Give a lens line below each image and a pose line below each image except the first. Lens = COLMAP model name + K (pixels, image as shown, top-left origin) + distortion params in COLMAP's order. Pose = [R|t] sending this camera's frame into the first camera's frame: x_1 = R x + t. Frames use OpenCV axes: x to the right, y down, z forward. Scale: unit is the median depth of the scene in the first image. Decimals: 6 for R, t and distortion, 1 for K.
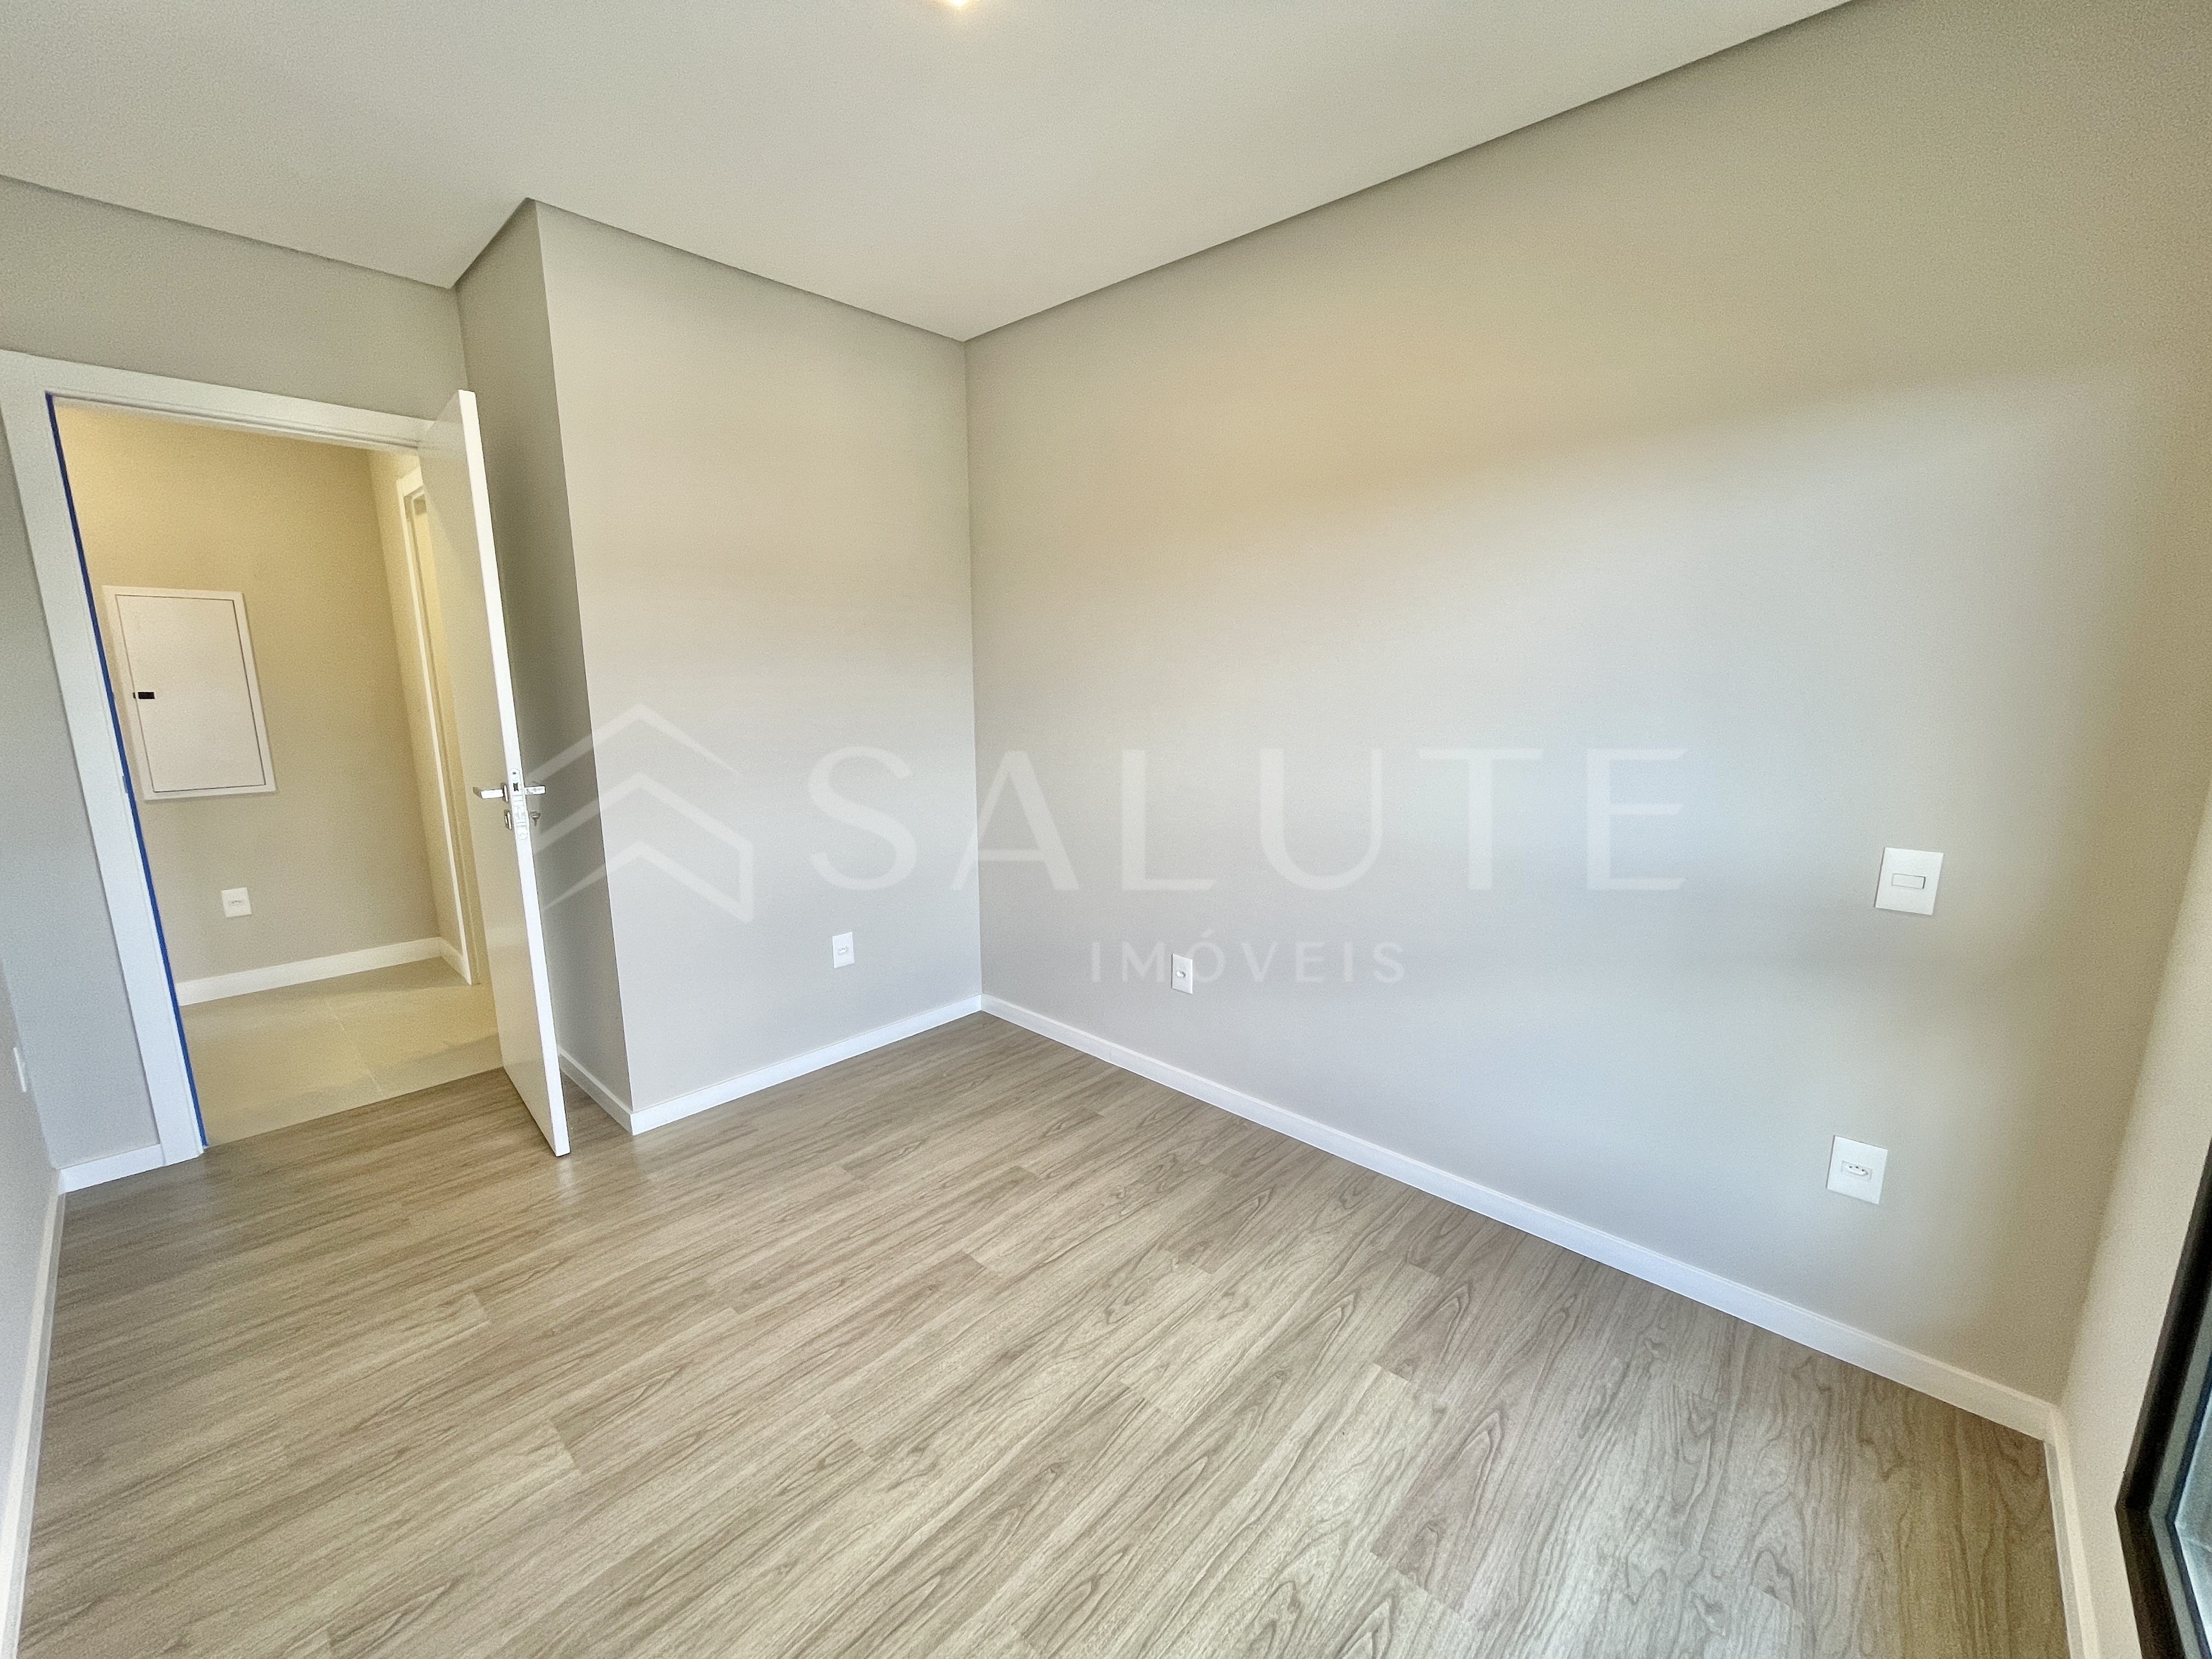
lens RADIAL K [[903.4, 0, 1100.7], [0, 903.4, 830.1], [0, 0, 1]] dist [-0.023036, 0.016813]
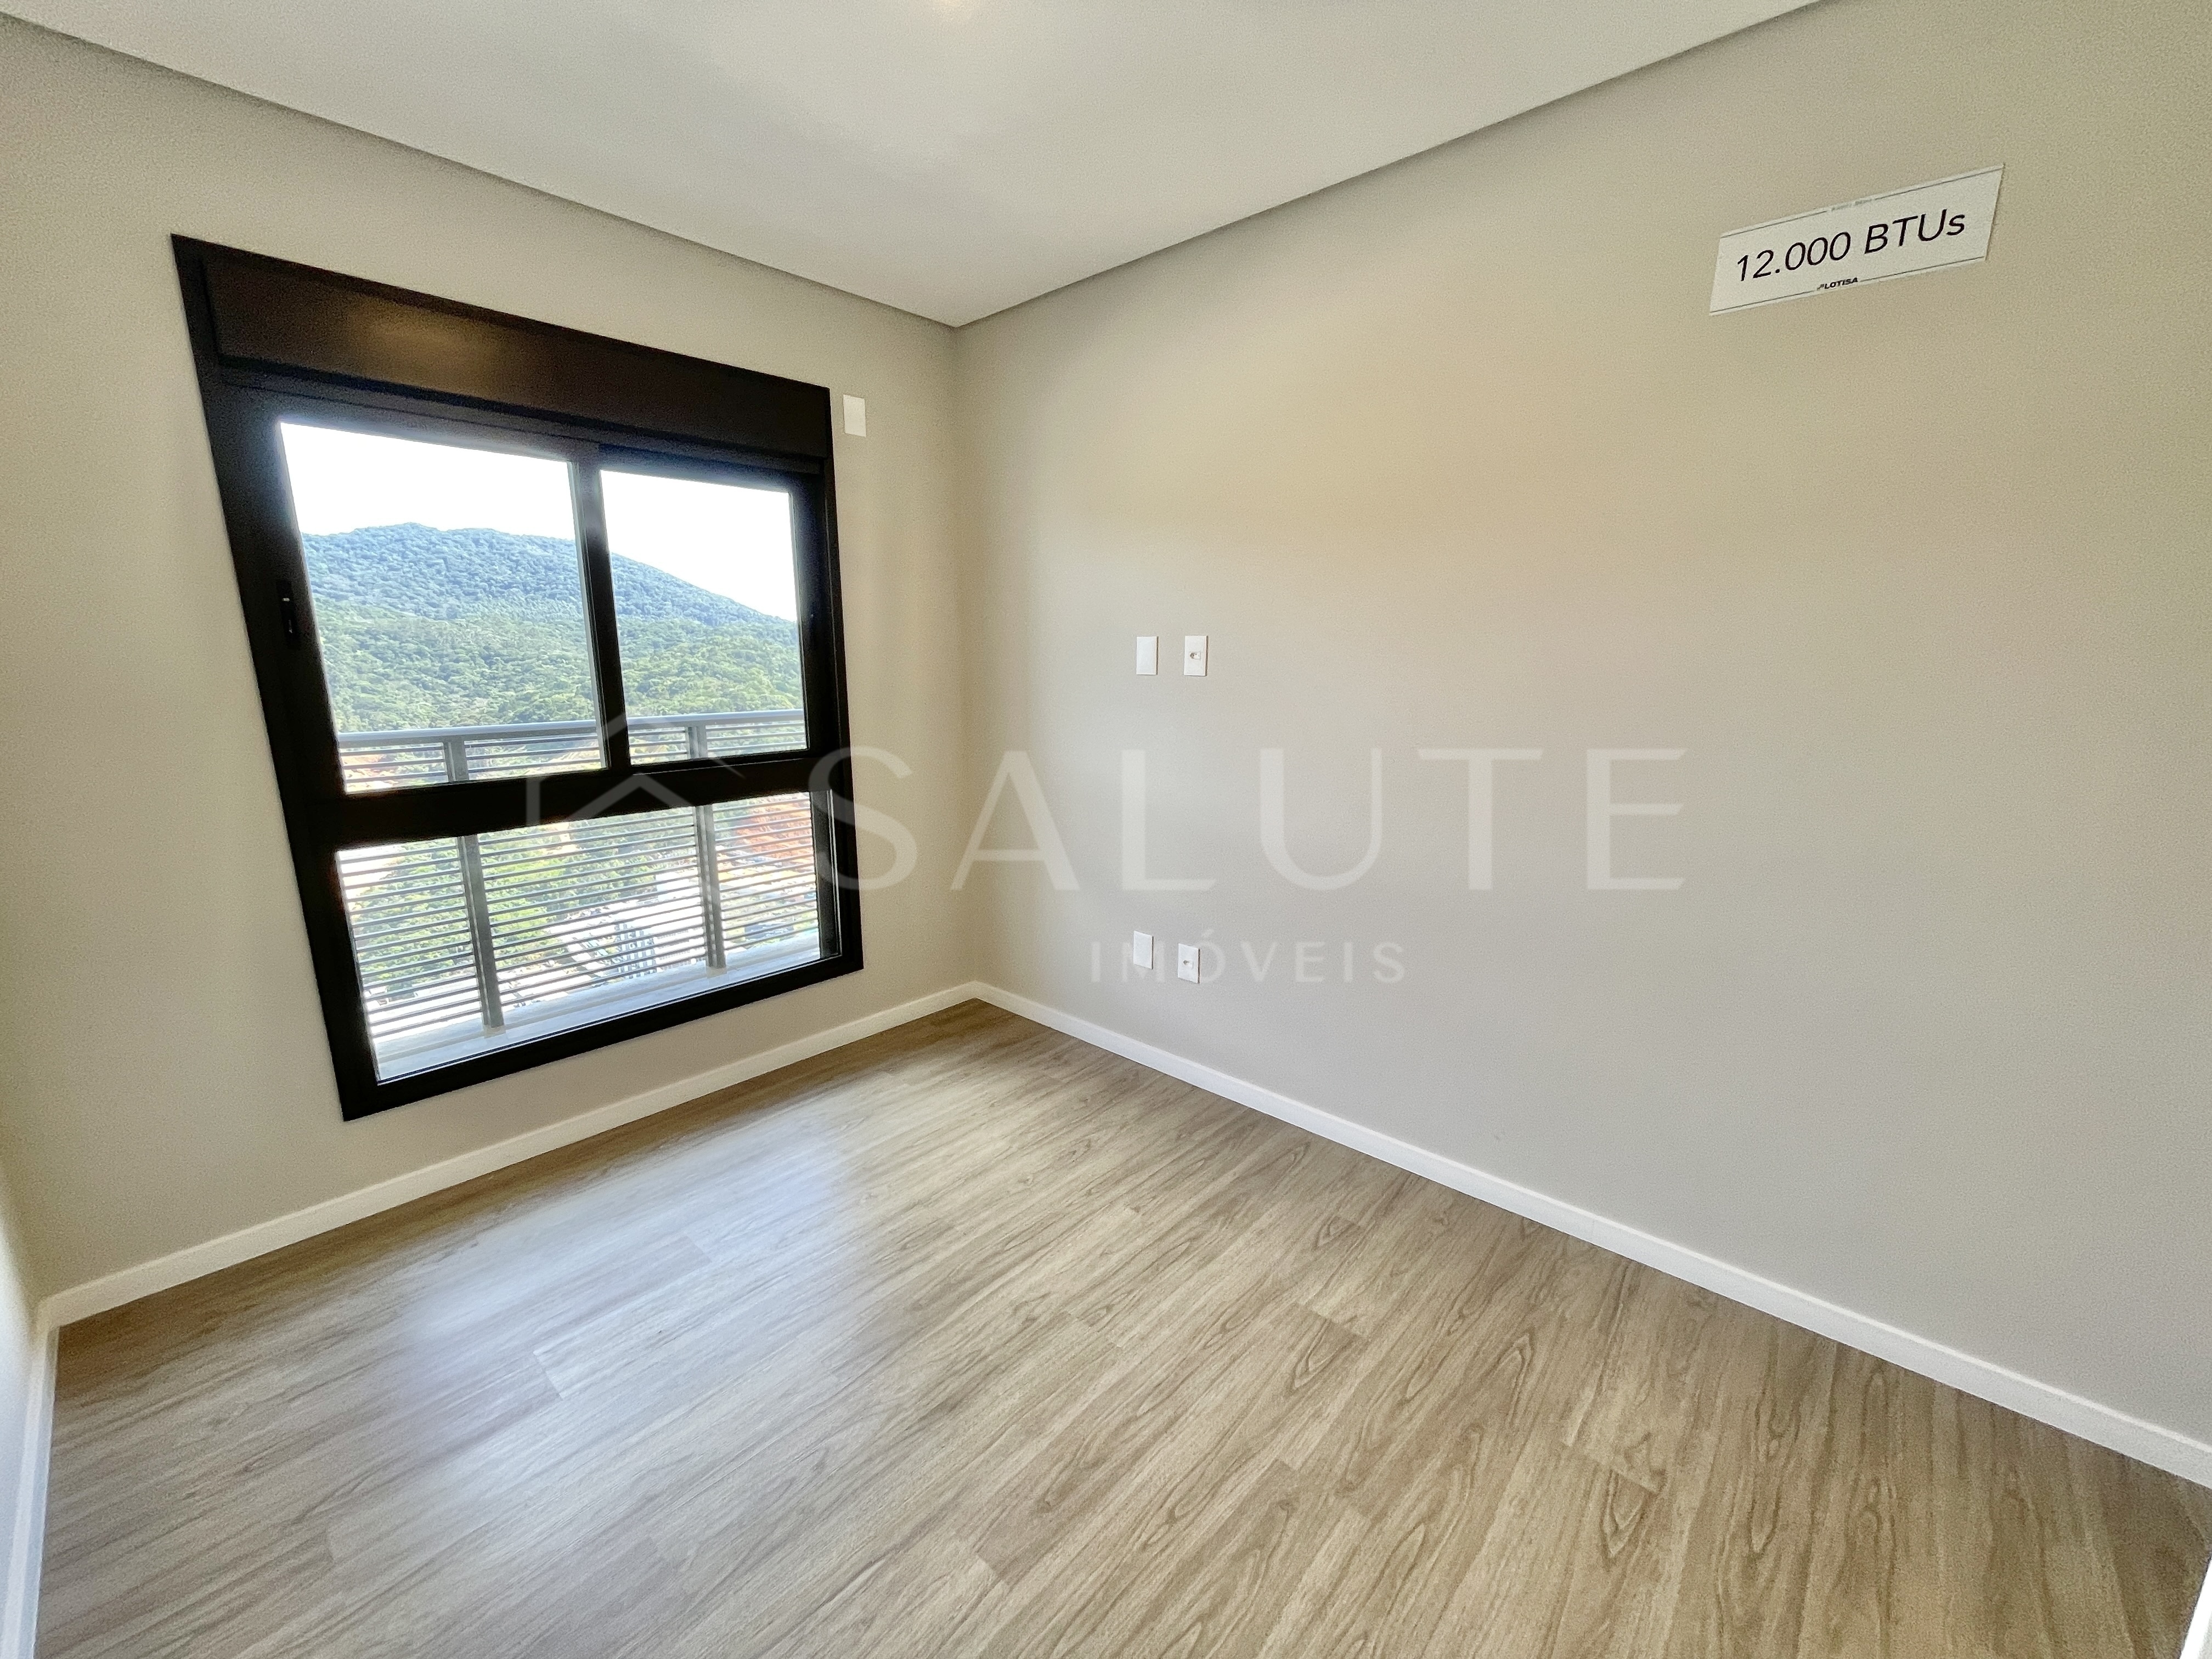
lens RADIAL K [[897.0, 0, 1100.6], [0, 897.0, 841.4], [0, 0, 1]] dist [0.002609, 0.000338]
pose [[-0.999950, 0.001557, -0.009906, -0.260030], [-0.002385, 0.922591, 0.385771, -0.320825], [0.009740, 0.385775, -0.922541, 1.692484]]
